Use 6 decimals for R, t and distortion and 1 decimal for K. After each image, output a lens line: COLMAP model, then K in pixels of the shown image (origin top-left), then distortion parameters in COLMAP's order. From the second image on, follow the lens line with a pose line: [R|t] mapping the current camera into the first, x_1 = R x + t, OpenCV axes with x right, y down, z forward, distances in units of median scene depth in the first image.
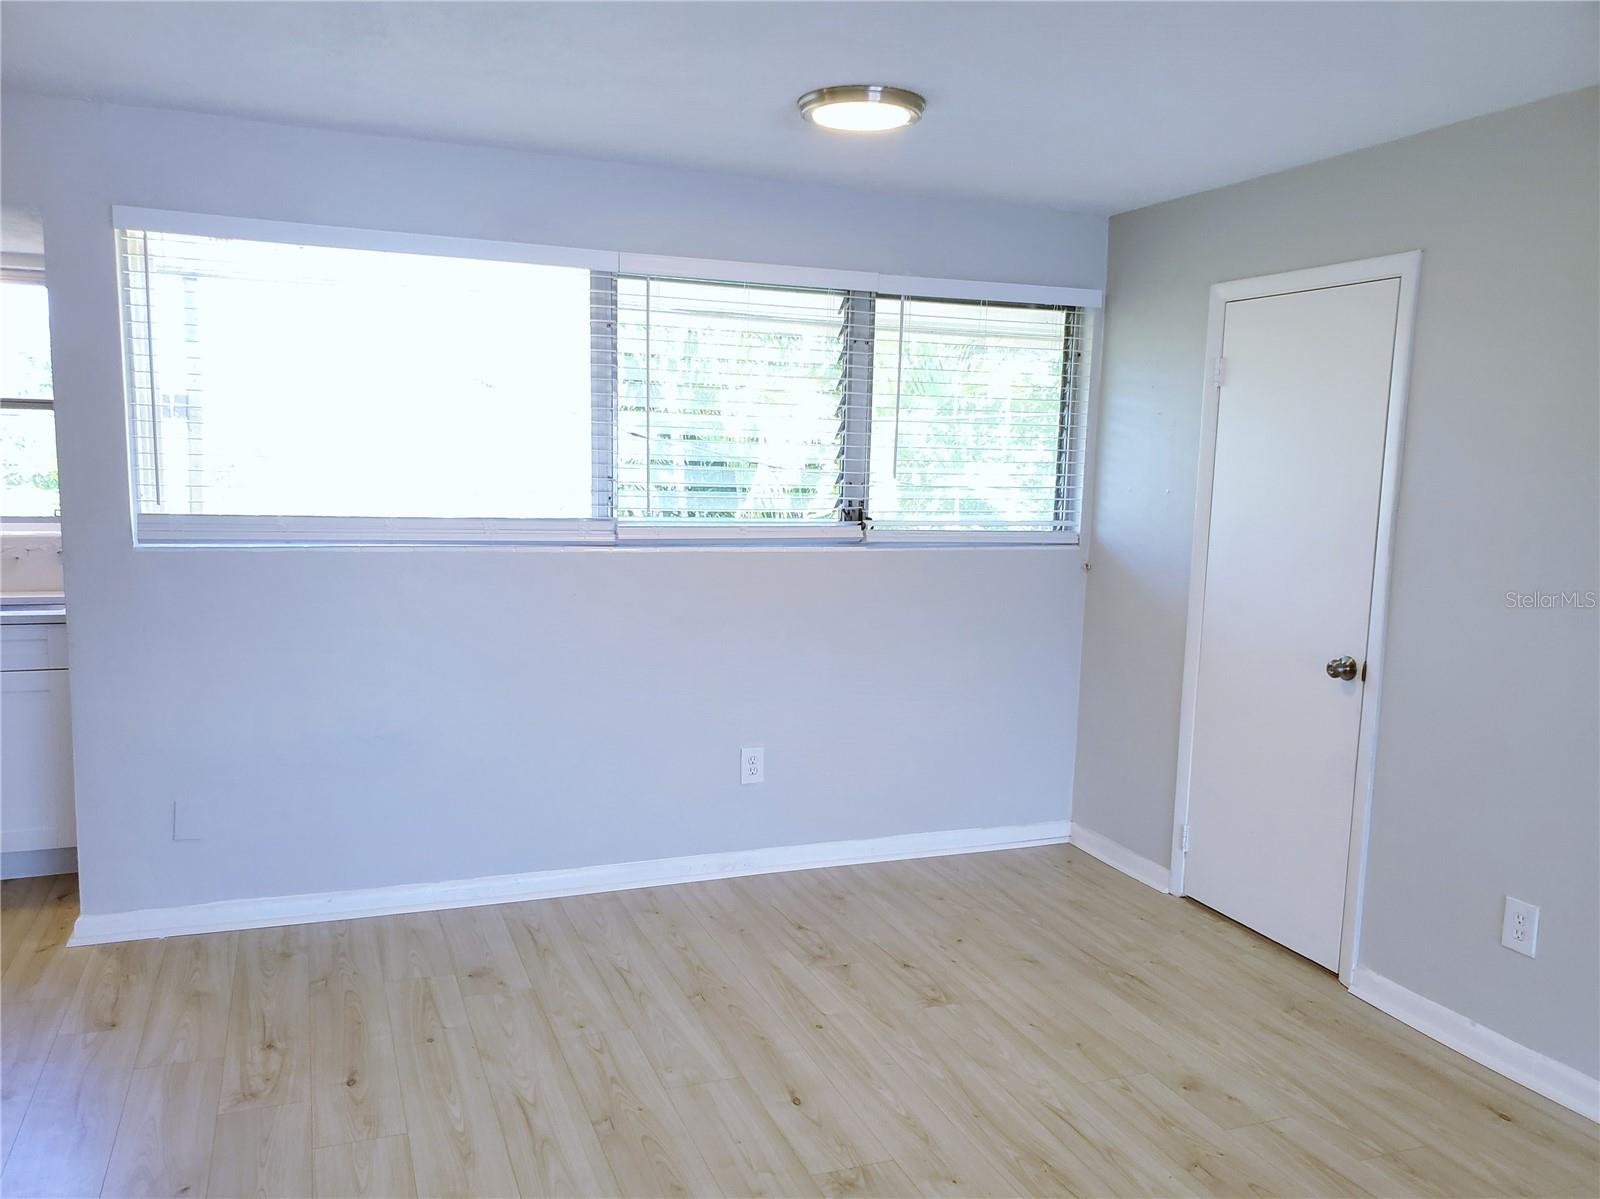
lens RADIAL K [[1236.0, 0, 795.2], [0, 1236.0, 602.8], [0, 0, 1]] dist [0.055811, -0.002621]
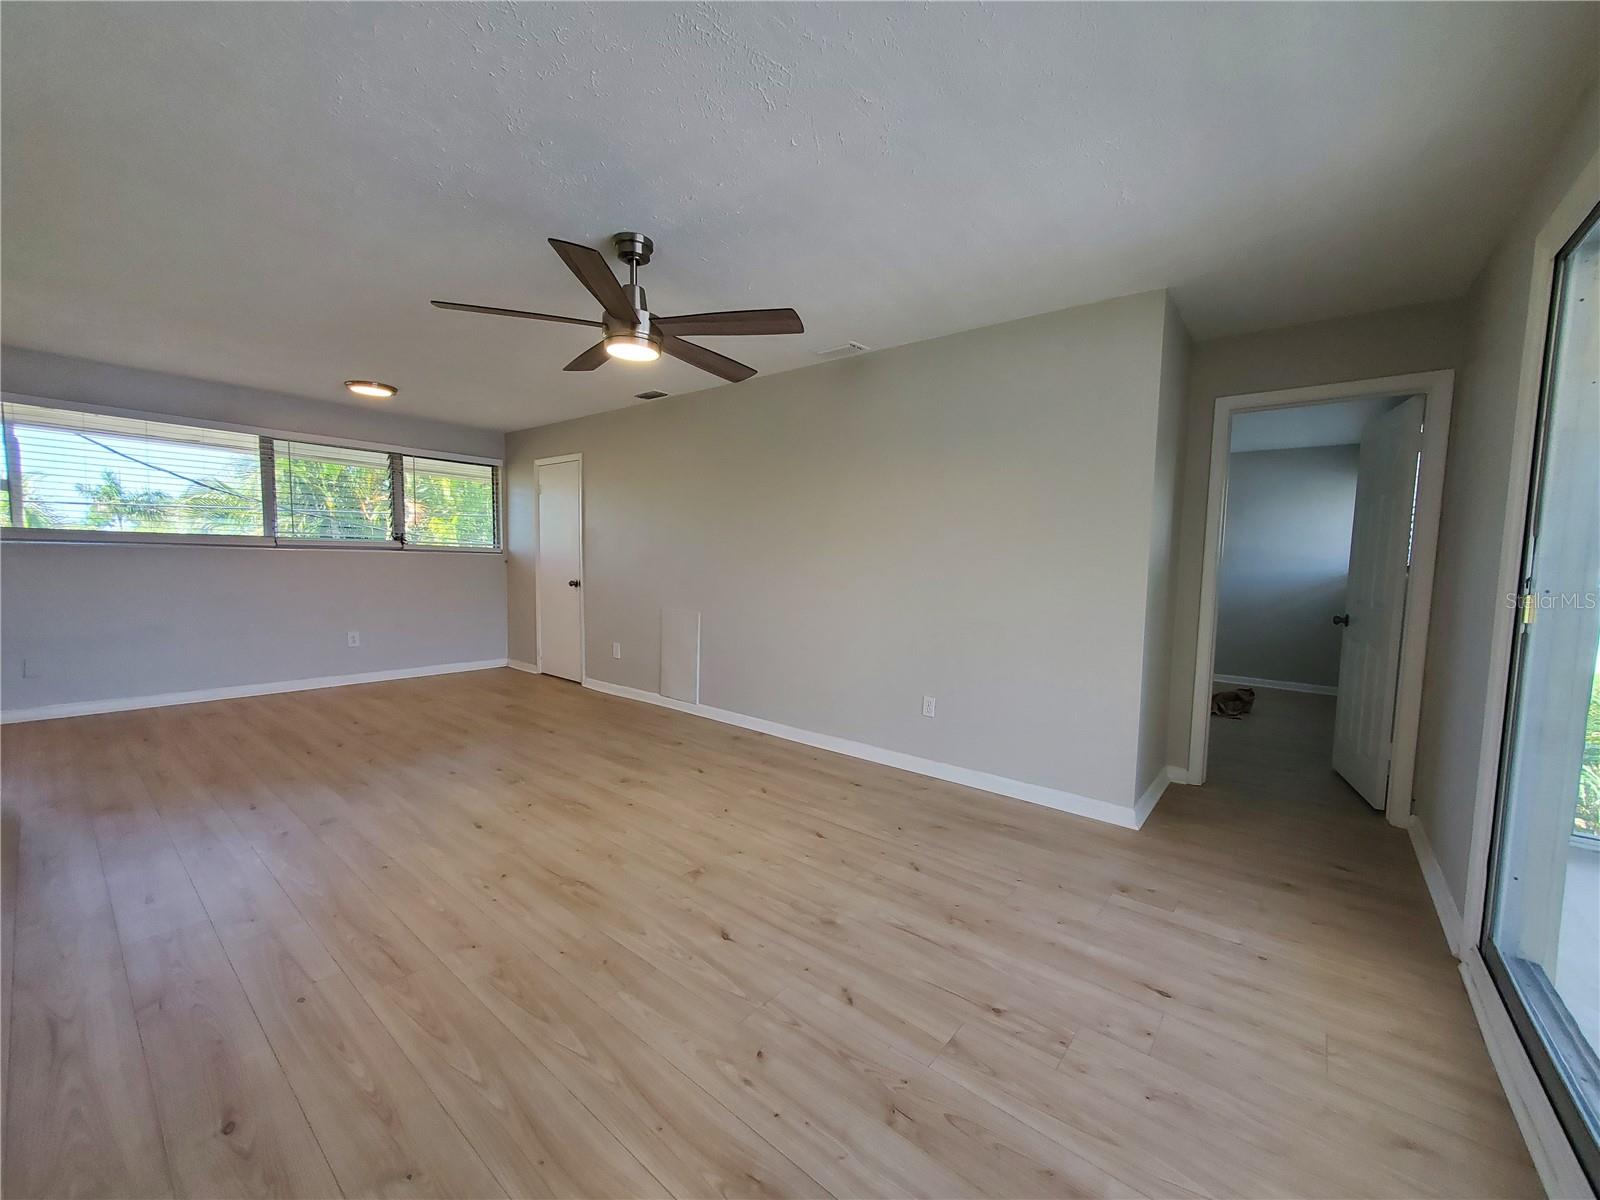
lens RADIAL K [[629.7, 0, 809.0], [0, 629.7, 606.2], [0, 0, 1]] dist [0.000877, -0.000314]
pose [[0.871214, -0.043603, 0.488963, 0.147907], [0.062325, 0.997812, -0.022069, 0.152046], [-0.486931, 0.049702, 0.872025, -0.555163]]
